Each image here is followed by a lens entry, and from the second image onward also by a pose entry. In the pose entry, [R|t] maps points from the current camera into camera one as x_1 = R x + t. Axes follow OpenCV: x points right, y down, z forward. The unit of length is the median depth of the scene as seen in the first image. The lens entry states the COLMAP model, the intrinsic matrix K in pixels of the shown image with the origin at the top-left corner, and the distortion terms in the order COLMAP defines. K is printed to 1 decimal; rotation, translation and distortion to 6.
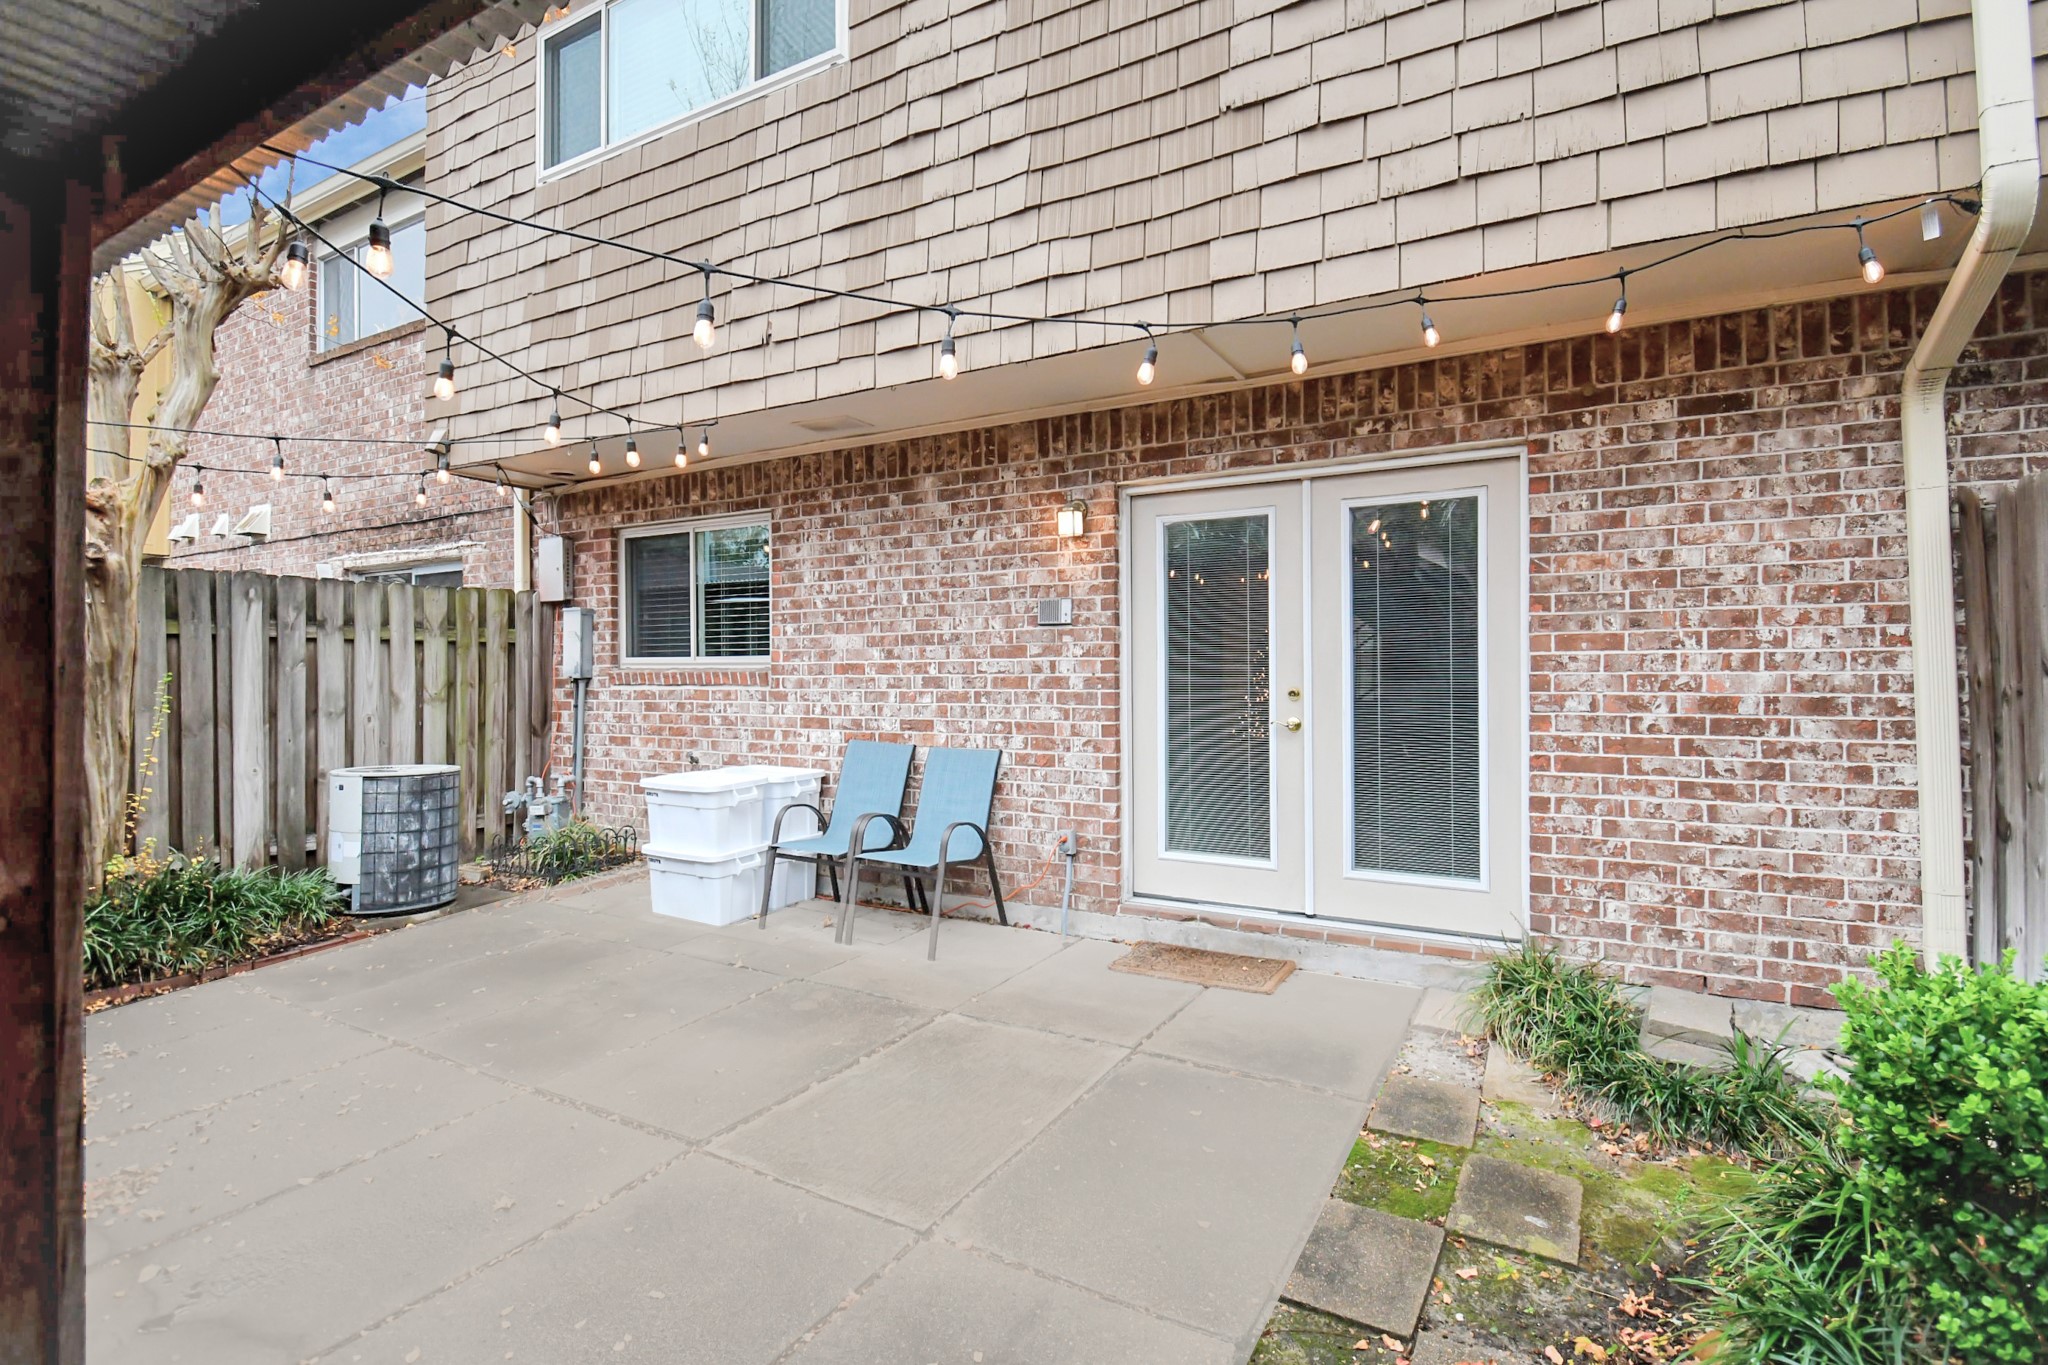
lens RADIAL K [[1025.6, 0, 1027.3], [0, 1025.6, 676.1], [0, 0, 1]] dist [0.002677, 0.000220]
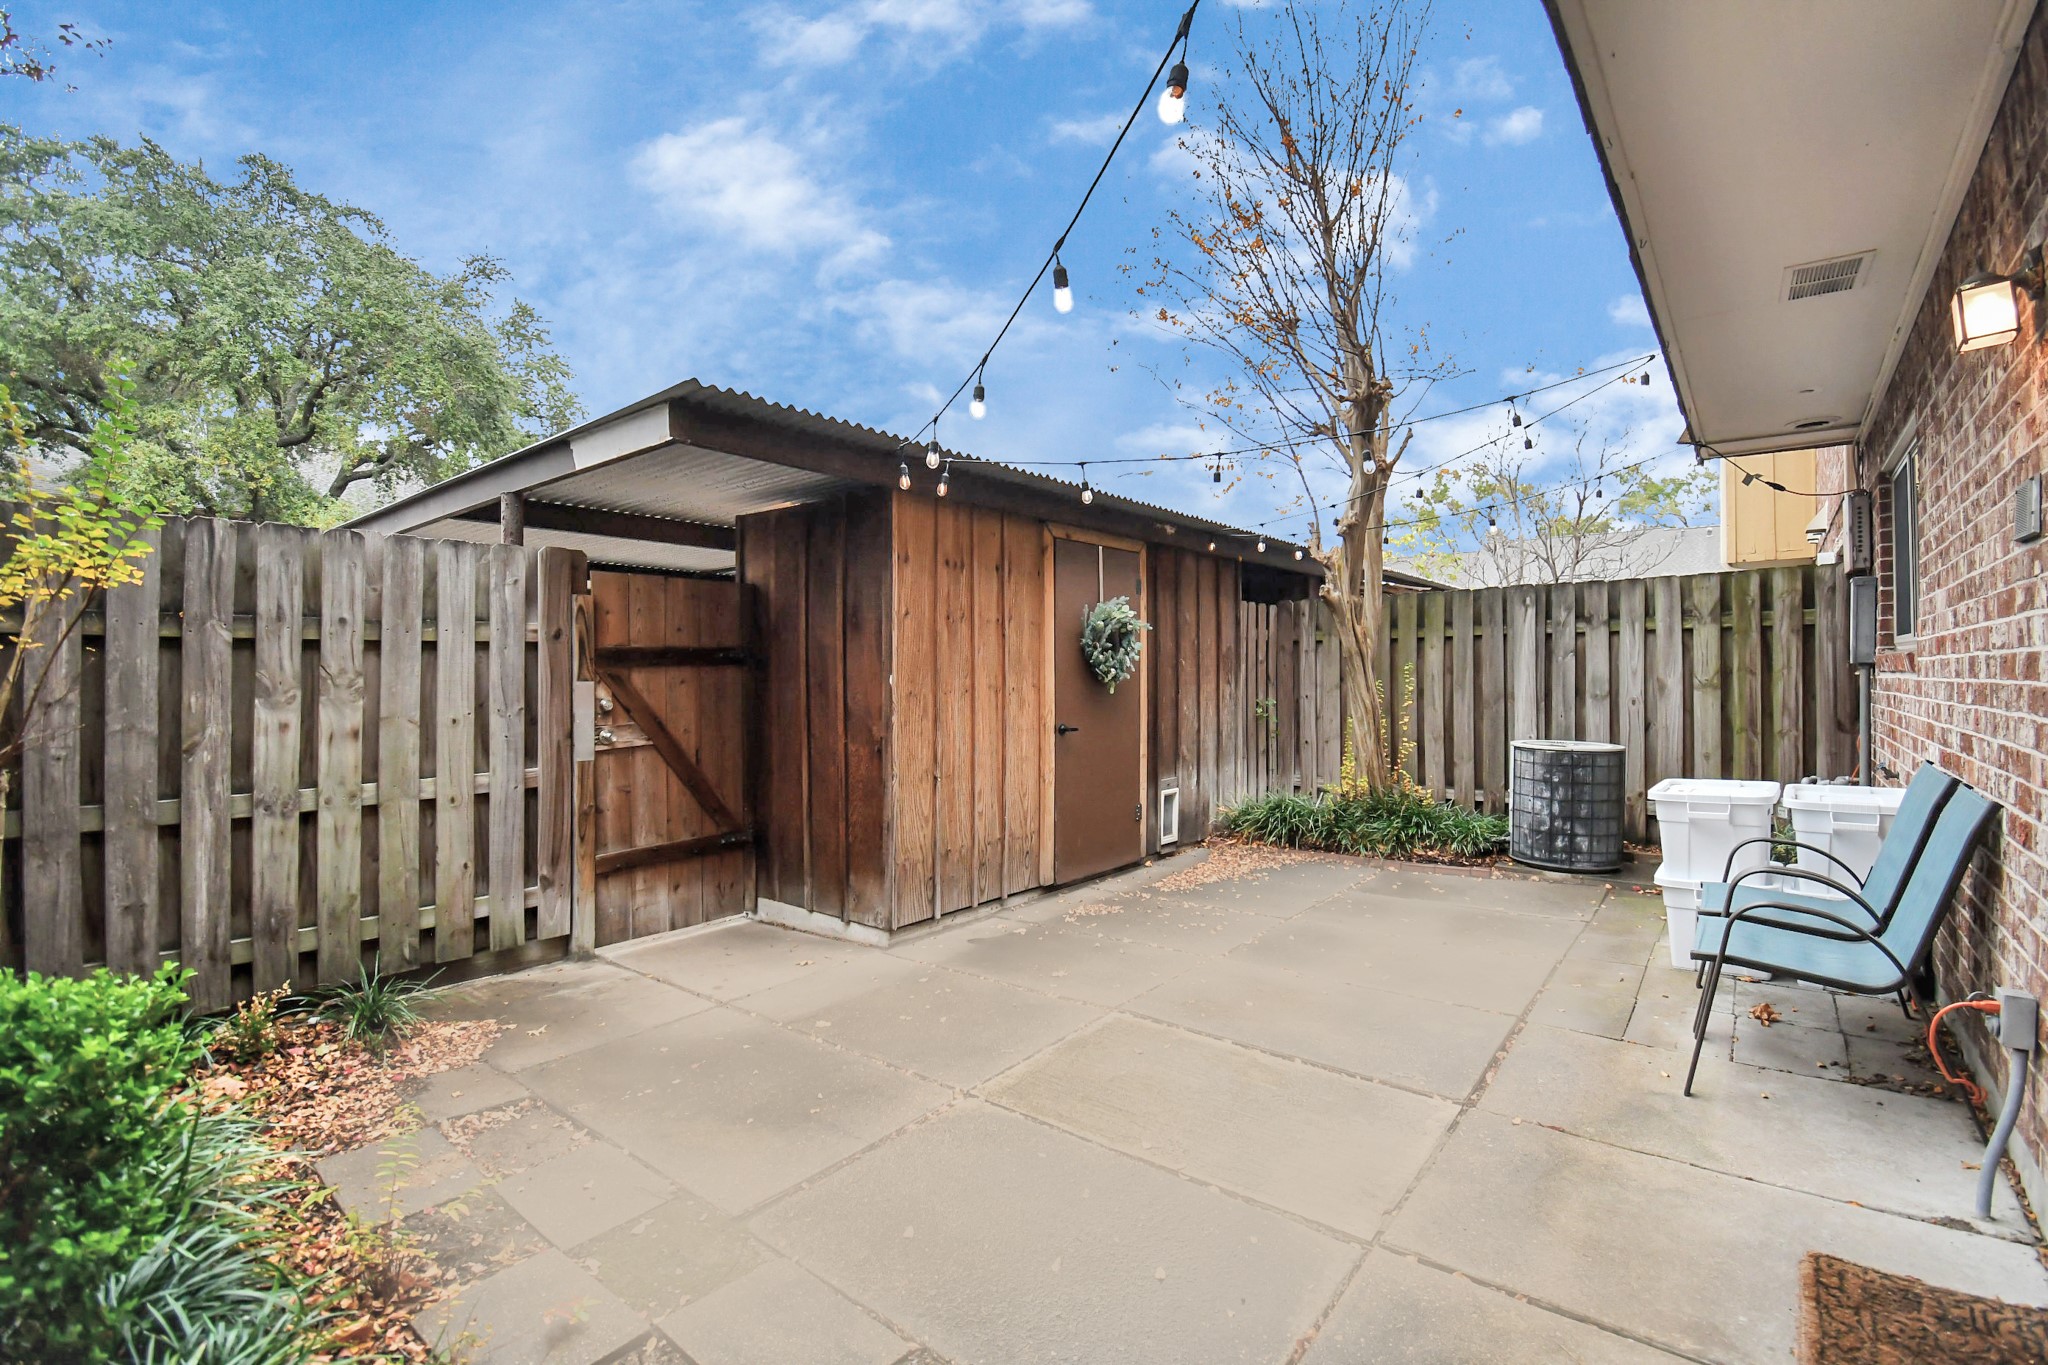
lens RADIAL K [[856.5, 0, 1028.7], [0, 856.5, 672.7], [0, 0, 1]] dist [0.000089, -0.000034]
pose [[-0.169960, 0.001741, -0.985449, 0.403417], [0.005278, 0.999986, 0.000857, 0.005996], [0.985437, -0.005056, -0.169967, 0.538492]]
